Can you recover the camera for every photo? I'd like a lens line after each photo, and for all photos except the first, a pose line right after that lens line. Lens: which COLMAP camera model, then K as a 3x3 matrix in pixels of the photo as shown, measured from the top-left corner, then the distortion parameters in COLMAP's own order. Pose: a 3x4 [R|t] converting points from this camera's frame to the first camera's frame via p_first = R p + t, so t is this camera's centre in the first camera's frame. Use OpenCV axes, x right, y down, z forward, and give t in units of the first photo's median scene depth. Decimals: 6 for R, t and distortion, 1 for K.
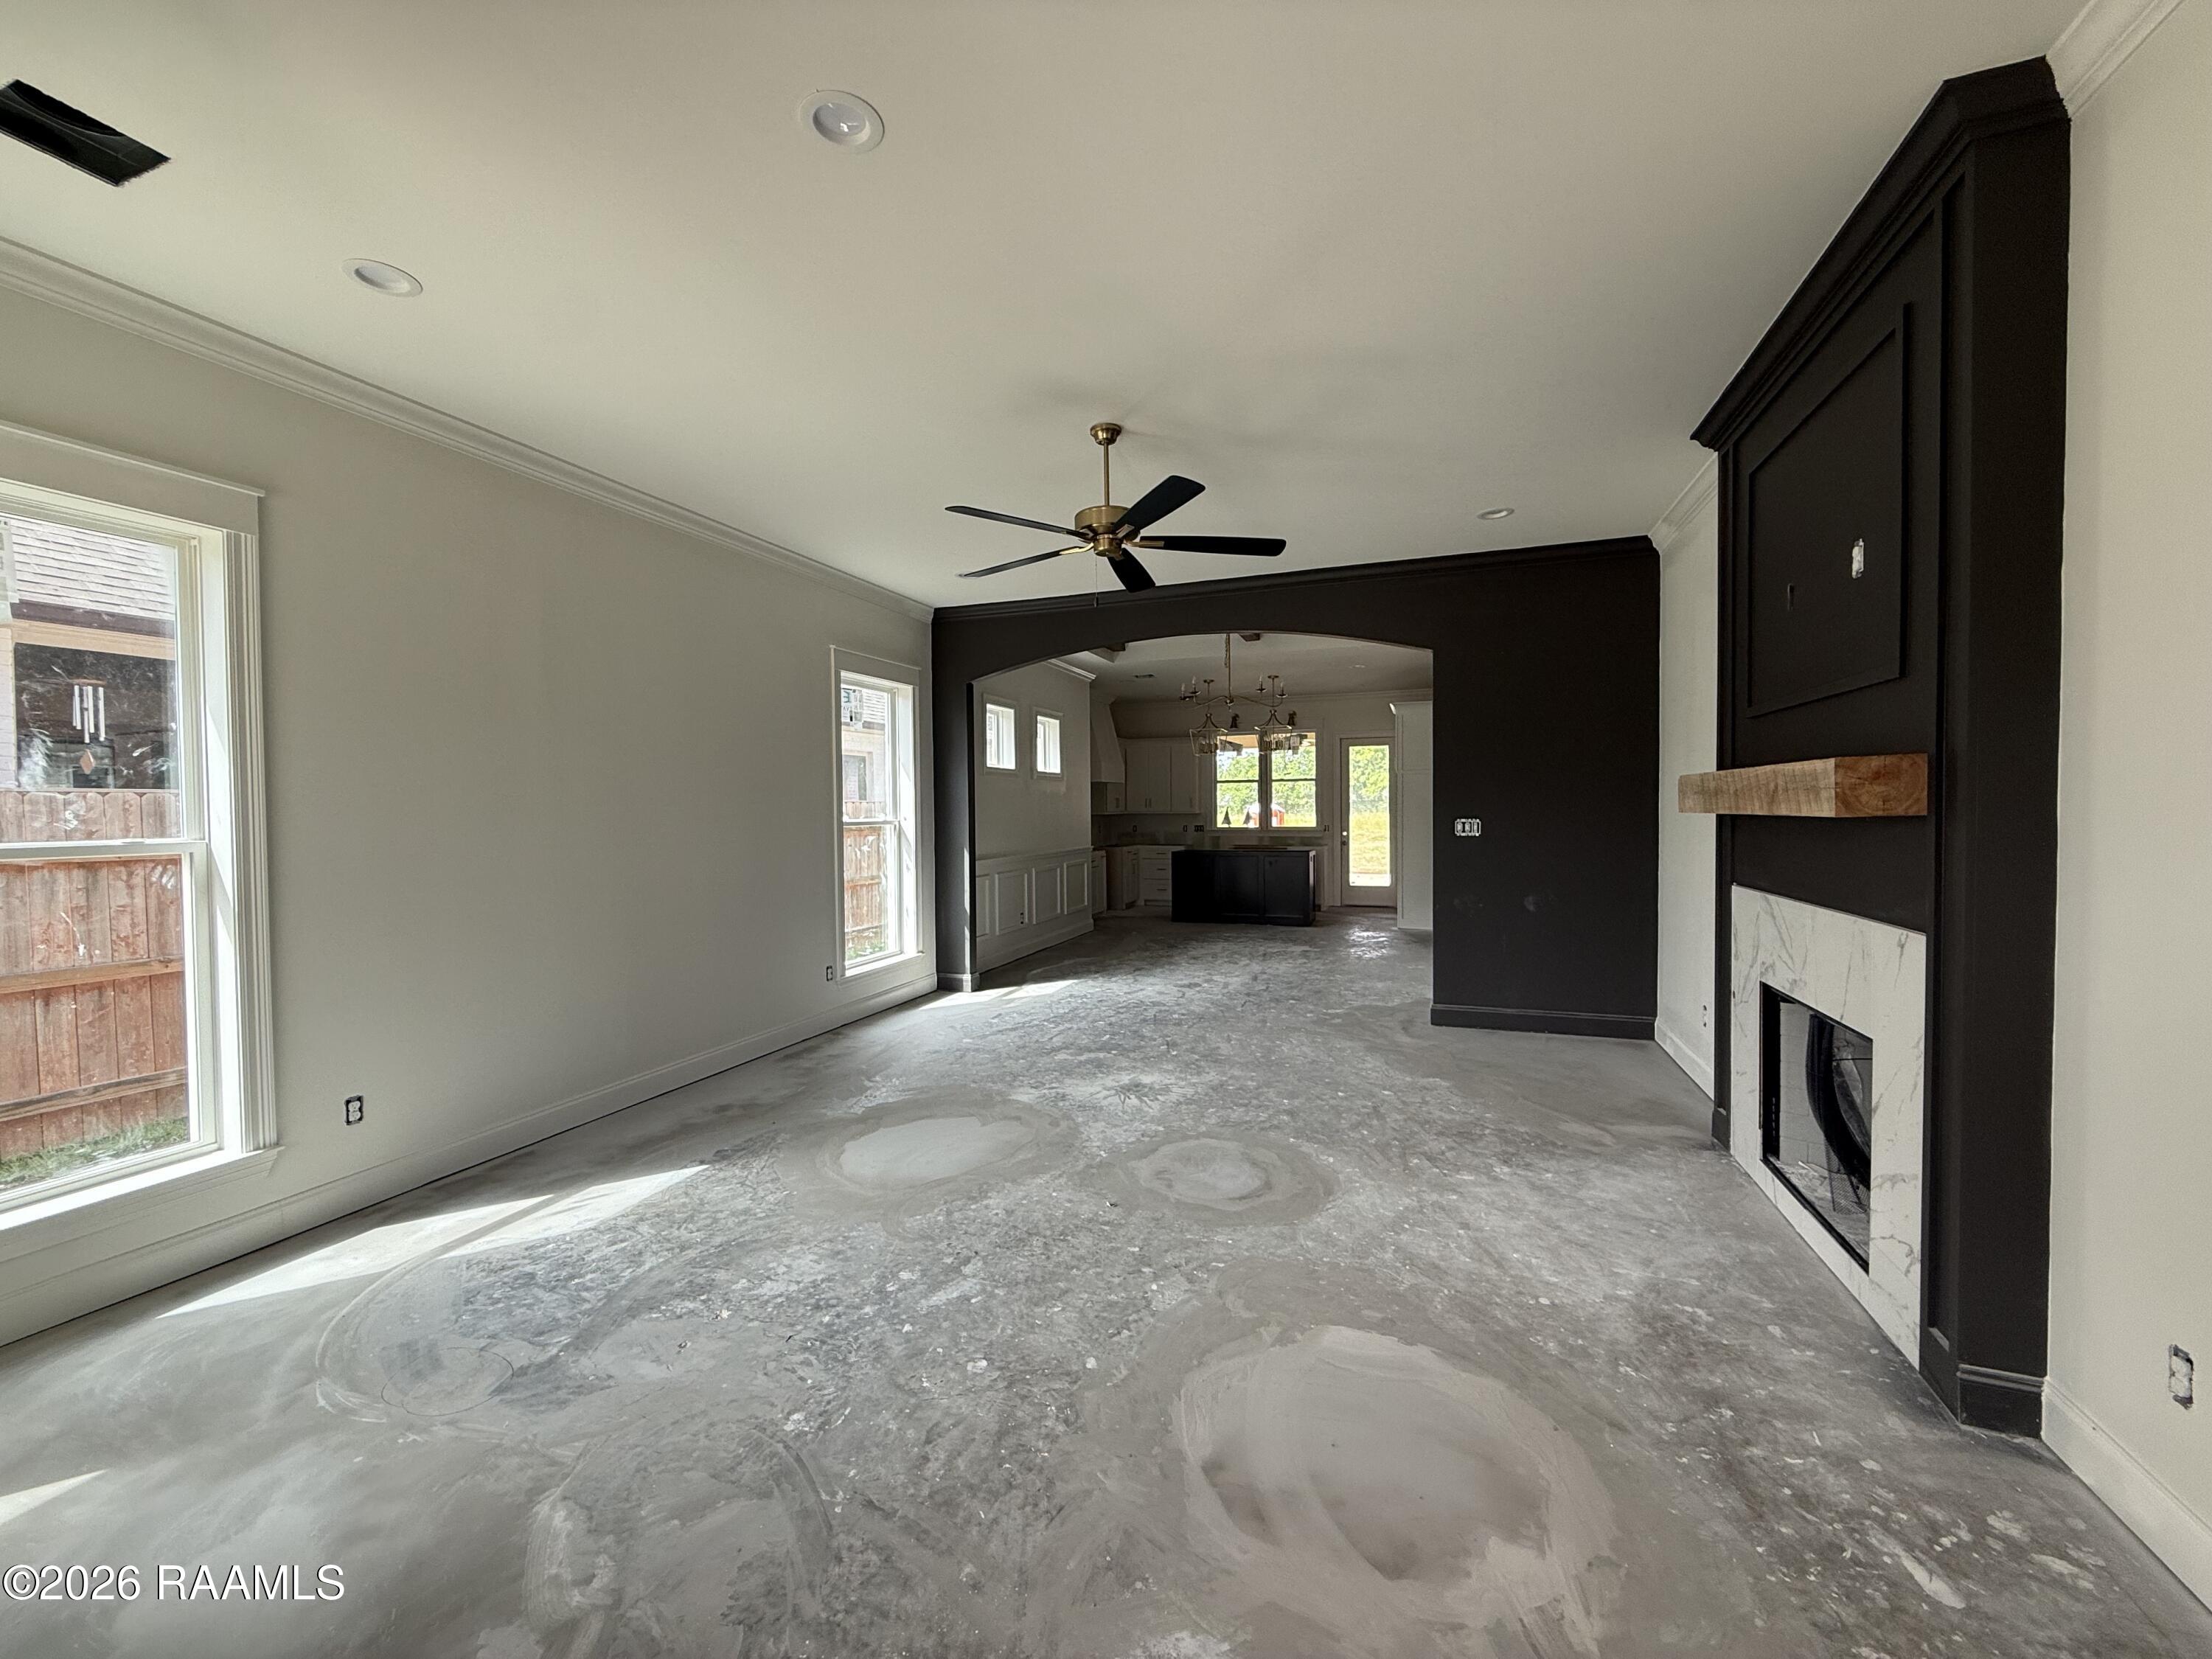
lens RADIAL K [[885.9, 0, 1105.0], [0, 885.9, 819.5], [0, 0, 1]] dist [-0.000489, 0.000009]
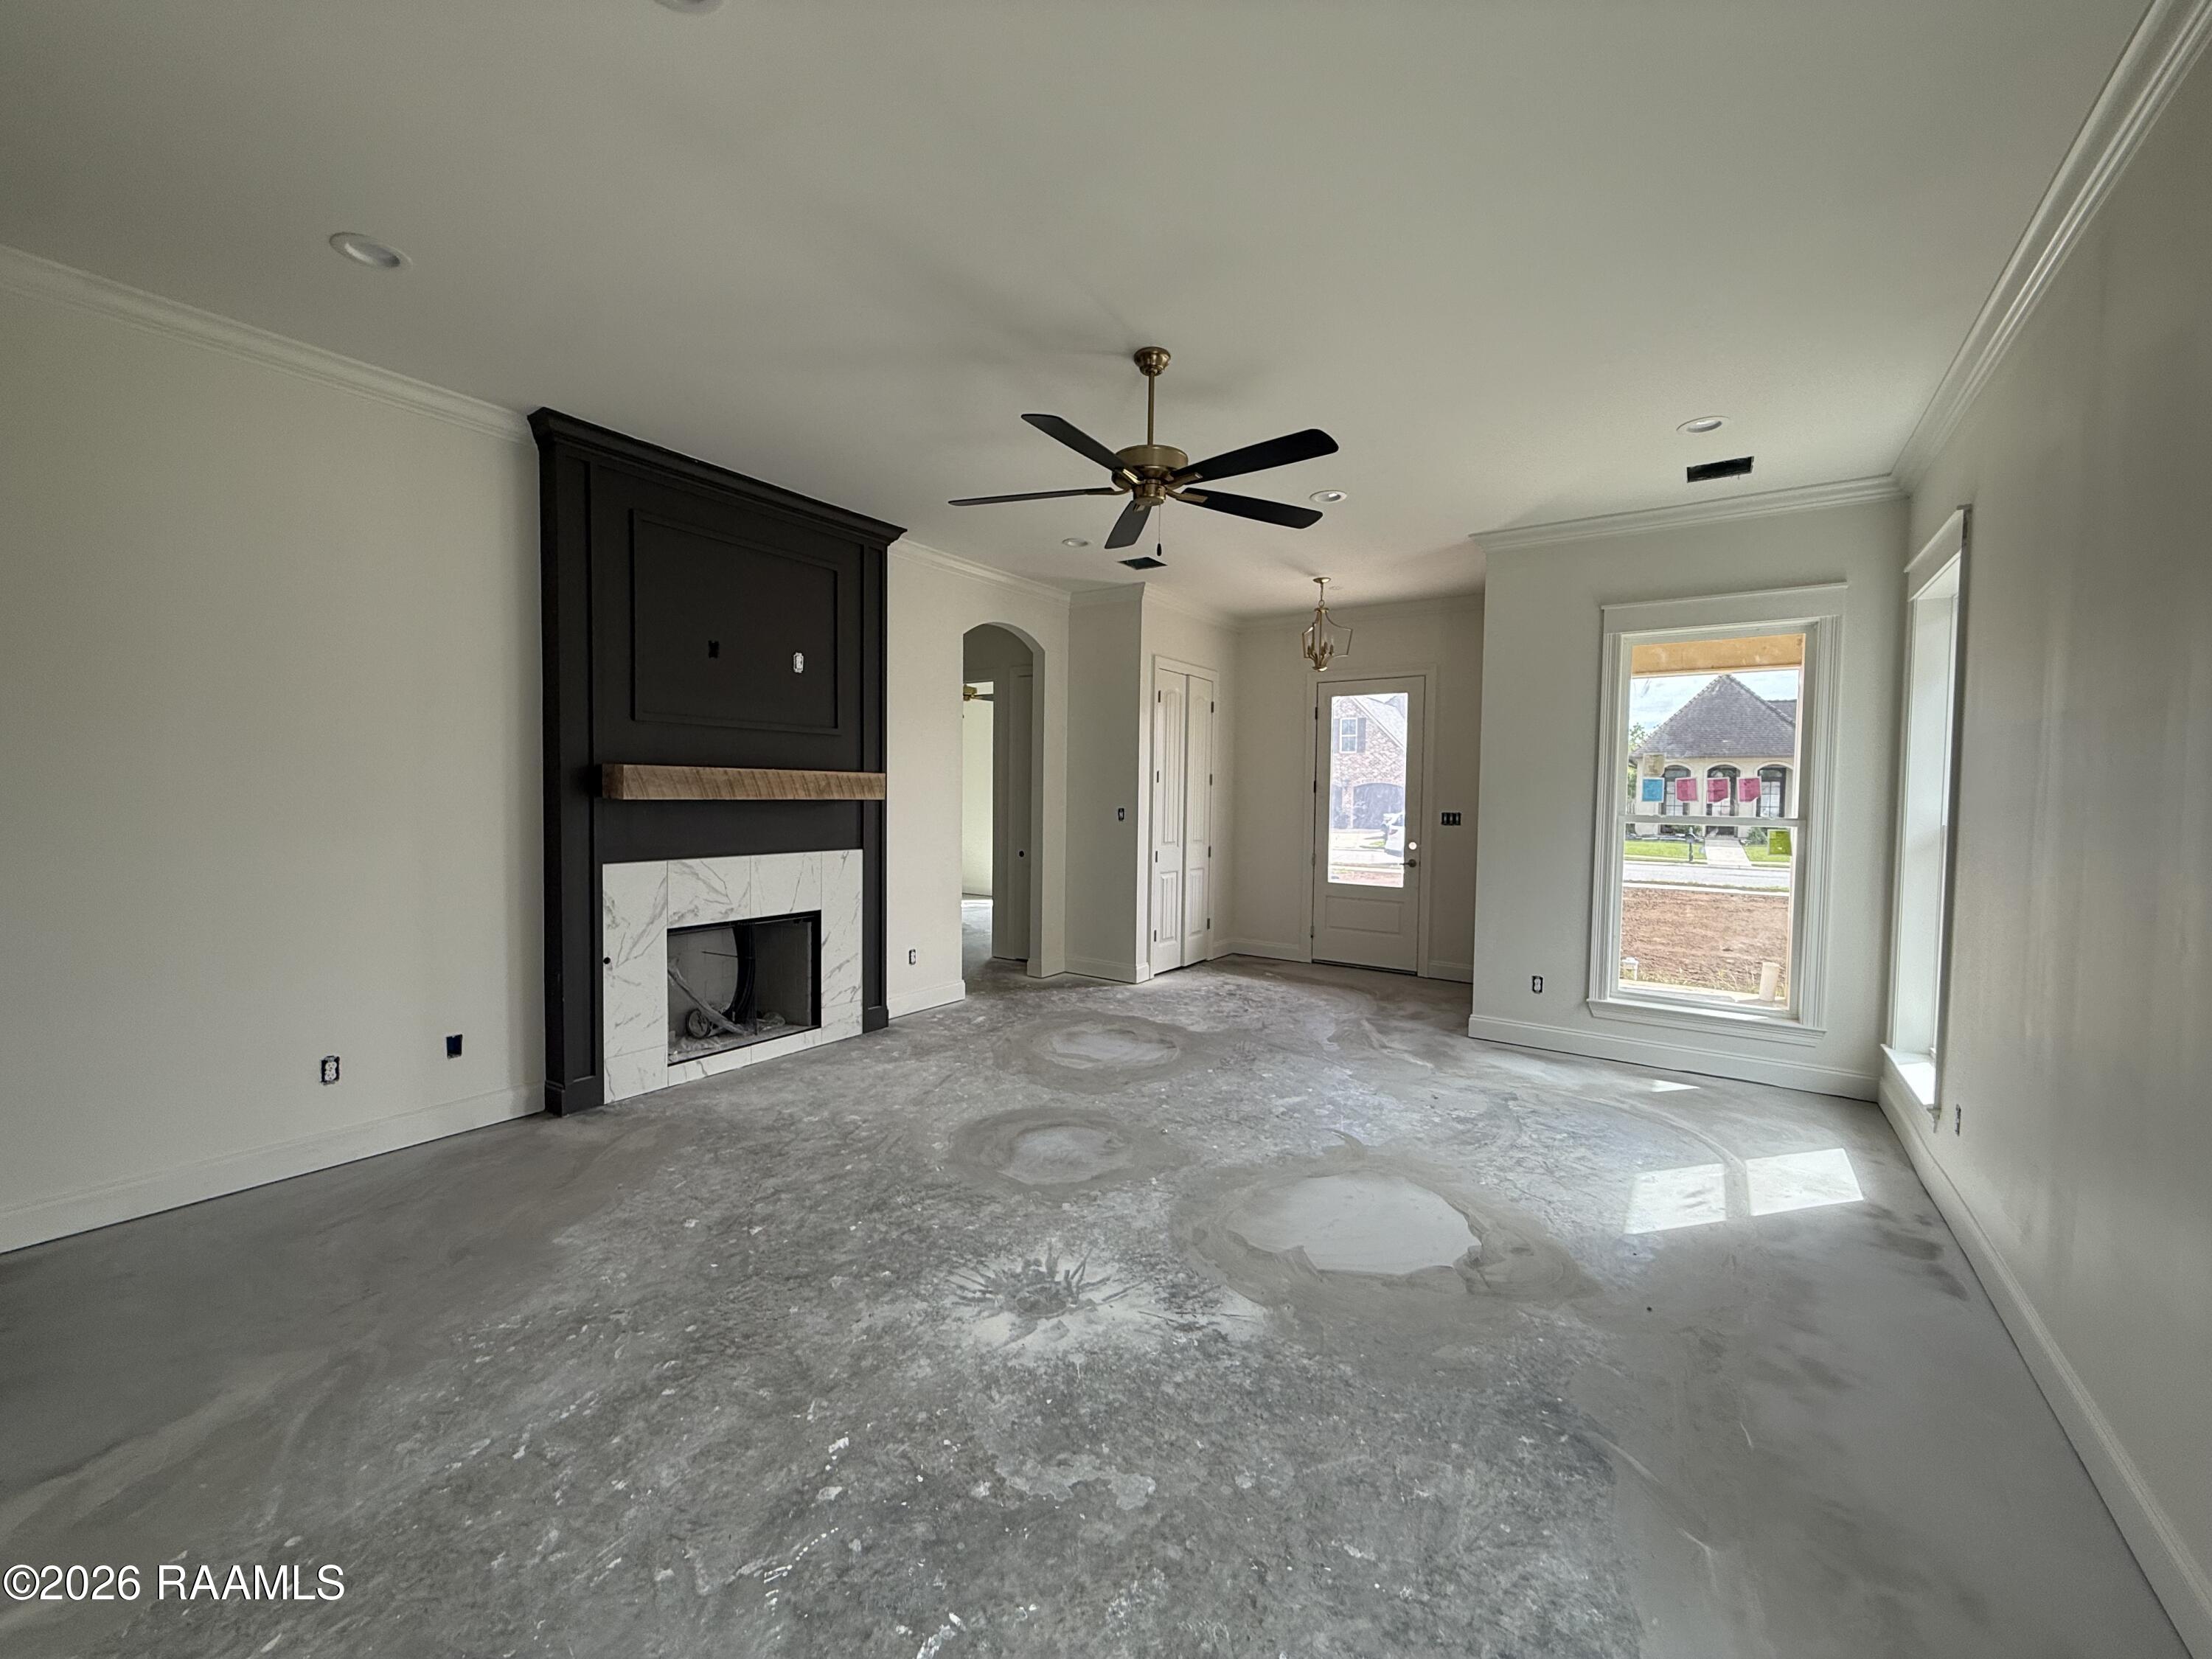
lens RADIAL K [[885.9, 0, 1111.4], [0, 885.9, 828.1], [0, 0, 1]] dist [-0.000489, 0.000009]
pose [[-0.970788, -0.012567, 0.239611, -0.171723], [-0.000630, 0.998758, 0.049830, -0.024853], [-0.239939, 0.048223, -0.969589, 1.874843]]
